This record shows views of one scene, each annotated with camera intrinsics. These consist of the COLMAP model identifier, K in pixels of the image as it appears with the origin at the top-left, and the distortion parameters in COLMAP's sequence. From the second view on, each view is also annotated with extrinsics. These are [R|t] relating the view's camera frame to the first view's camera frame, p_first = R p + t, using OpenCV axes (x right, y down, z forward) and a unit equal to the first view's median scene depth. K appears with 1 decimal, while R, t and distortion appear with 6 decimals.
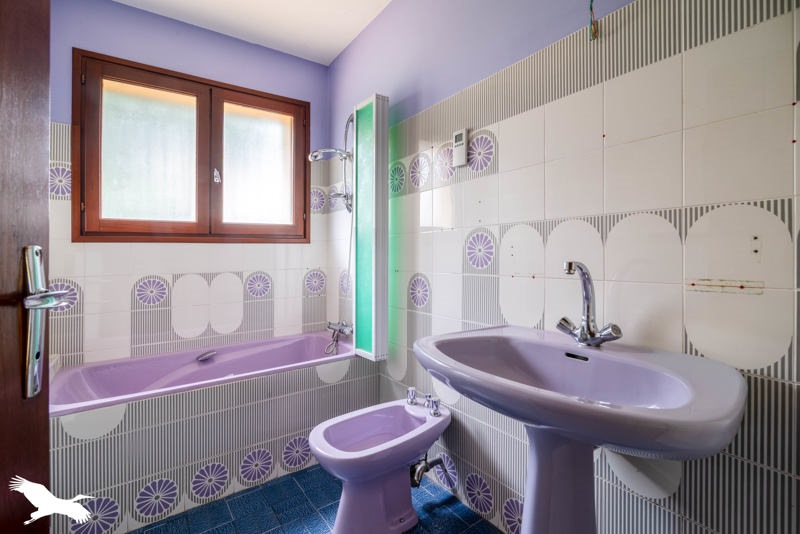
lens RADIAL K [[366.0, 0, 400.0], [0, 366.0, 267.0], [0, 0, 1]] dist [-0.002583, -0.000128]
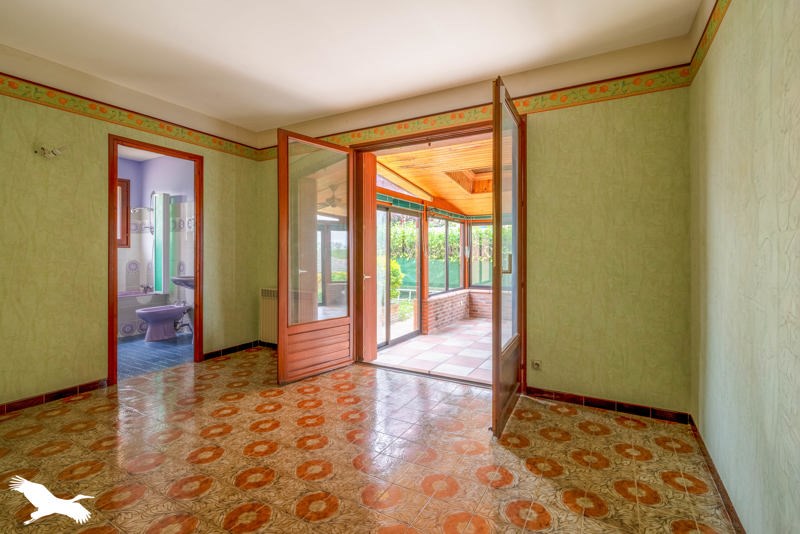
lens RADIAL K [[366.0, 0, 400.0], [0, 366.0, 267.0], [0, 0, 1]] dist [-0.002583, -0.000128]
pose [[0.904877, -0.004600, 0.425649, 0.283541], [0.000937, 0.999961, 0.008815, 0.030284], [-0.425673, -0.007578, 0.904845, -1.686564]]
